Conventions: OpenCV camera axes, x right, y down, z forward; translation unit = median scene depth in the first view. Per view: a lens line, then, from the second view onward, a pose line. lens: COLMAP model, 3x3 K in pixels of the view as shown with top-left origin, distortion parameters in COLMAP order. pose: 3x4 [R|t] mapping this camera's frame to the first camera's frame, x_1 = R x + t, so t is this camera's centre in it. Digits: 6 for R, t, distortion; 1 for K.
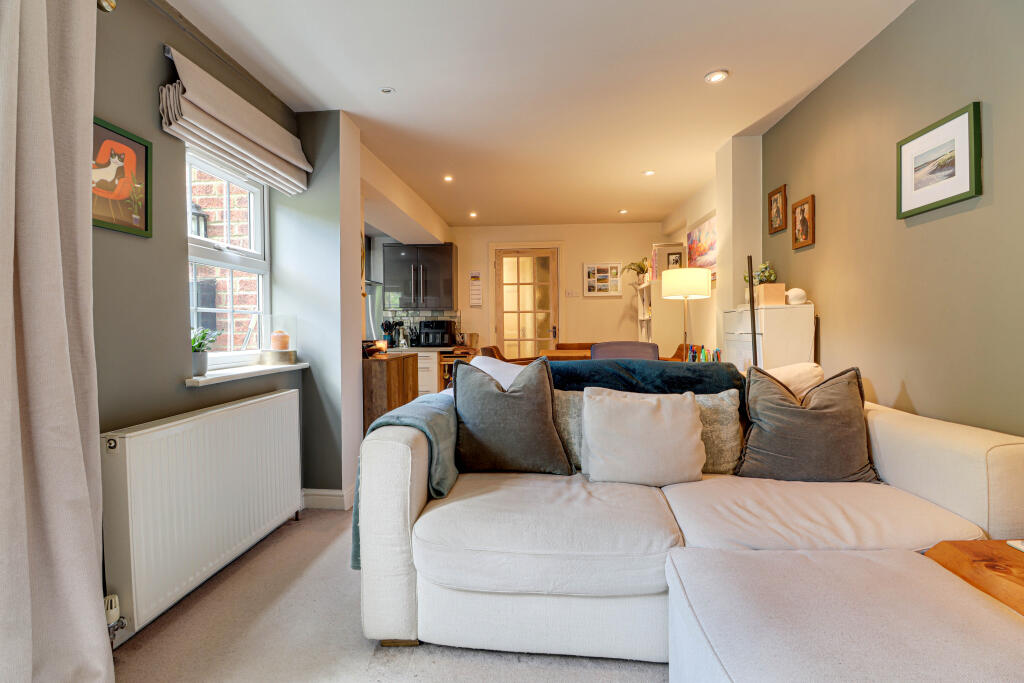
lens RADIAL K [[484.4, 0, 517.1], [0, 484.4, 338.2], [0, 0, 1]] dist [0.001583, -0.007734]
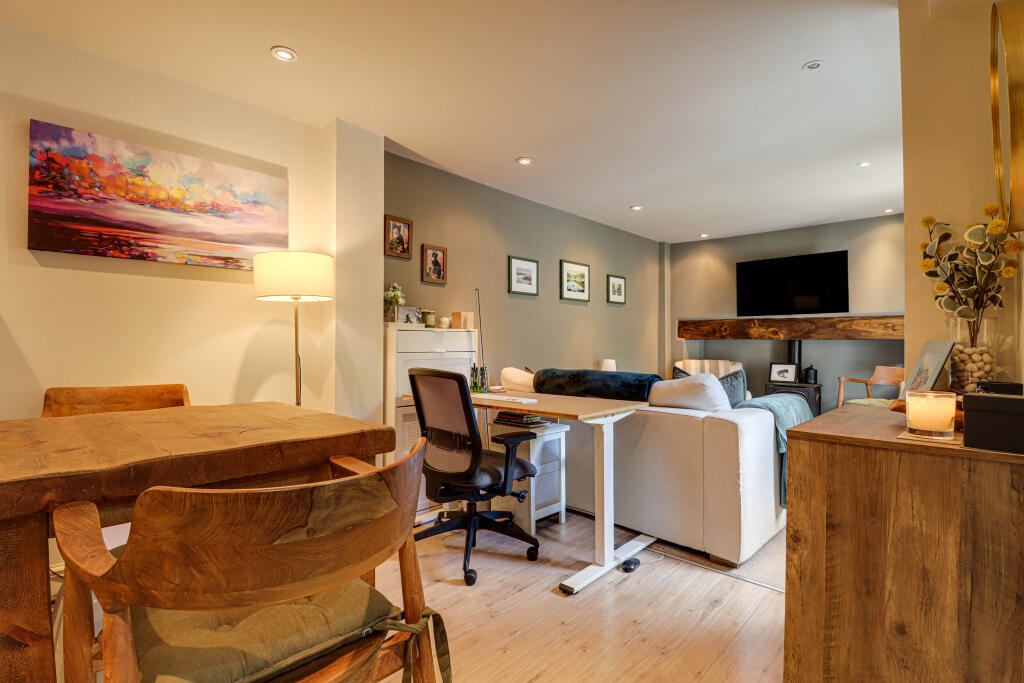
lens RADIAL K [[484.4, 0, 501.6], [0, 484.4, 338.5], [0, 0, 1]] dist [0.001583, -0.007734]
pose [[-0.762070, 0.009317, 0.647427, -0.355902], [0.017231, 0.999834, 0.005894, -0.046190], [-0.647265, 0.015647, -0.762104, 1.808800]]
